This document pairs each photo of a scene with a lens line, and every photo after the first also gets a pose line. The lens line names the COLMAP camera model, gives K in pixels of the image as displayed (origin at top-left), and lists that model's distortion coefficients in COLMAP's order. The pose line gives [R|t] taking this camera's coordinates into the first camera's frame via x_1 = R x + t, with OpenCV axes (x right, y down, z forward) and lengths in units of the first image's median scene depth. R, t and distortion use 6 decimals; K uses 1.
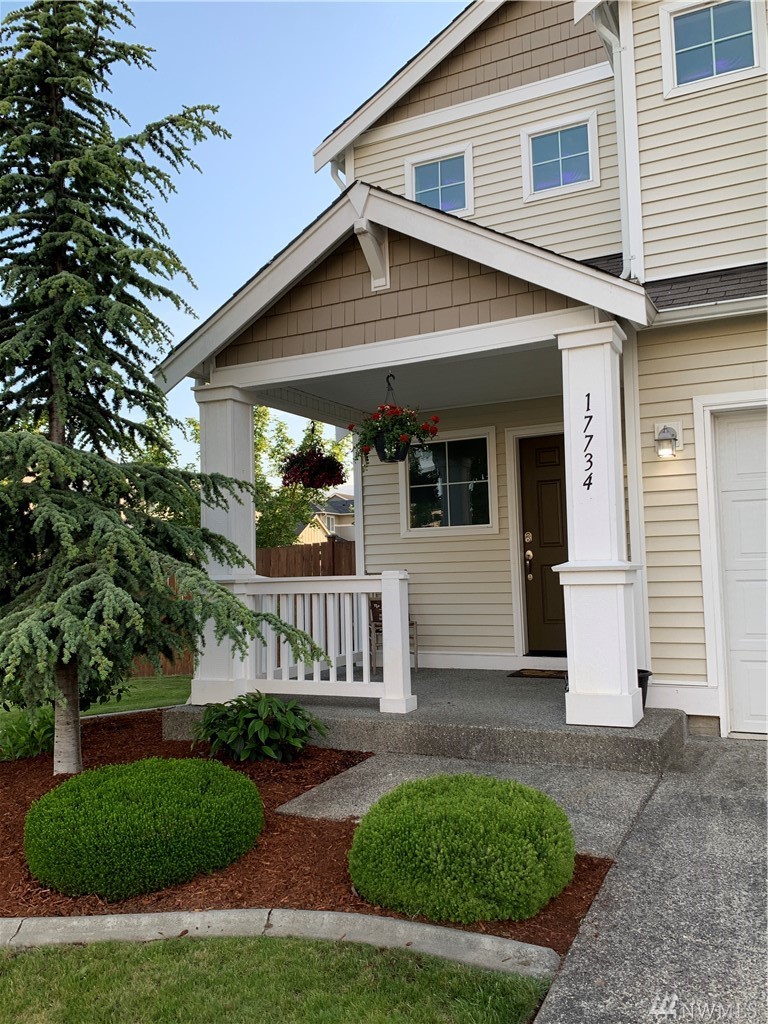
lens RADIAL K [[856.4, 0, 382.1], [0, 856.4, 512.4], [0, 0, 1]] dist [0.004713, -0.000440]
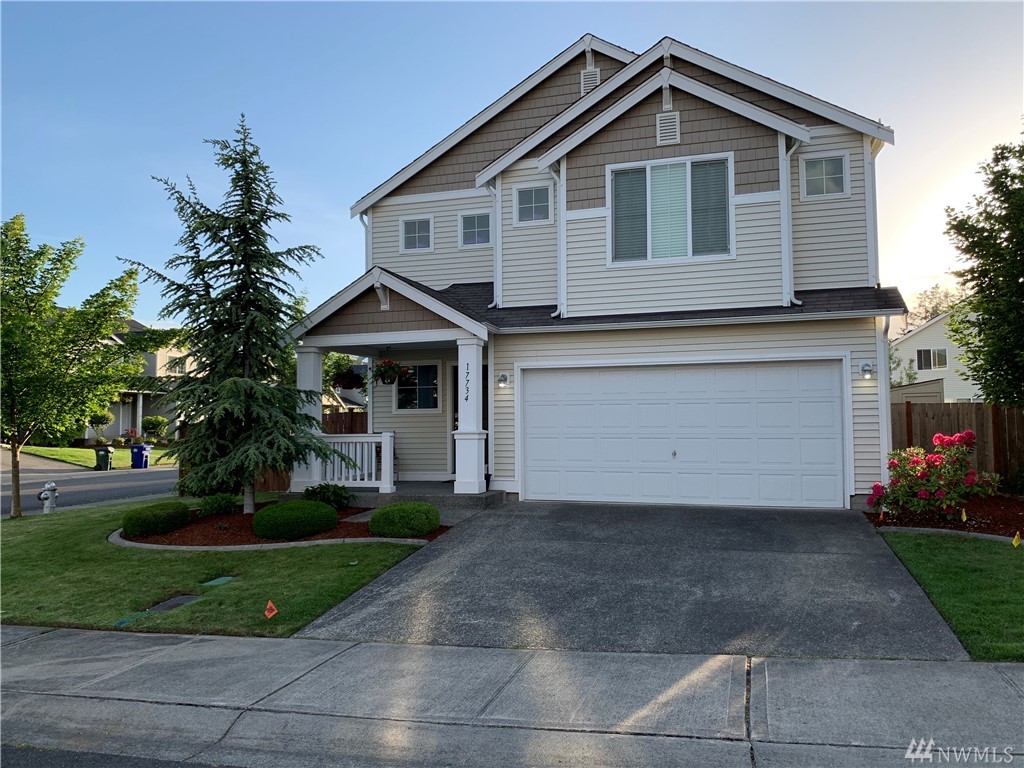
lens RADIAL K [[792.1, 0, 529.4], [0, 792.1, 371.0], [0, 0, 1]] dist [0.043633, -0.050539]
pose [[0.982990, 0.026649, 0.181716, -0.002826], [-0.026214, 0.999645, -0.004794, -0.100140], [-0.181779, -0.000051, 0.983339, -1.212795]]
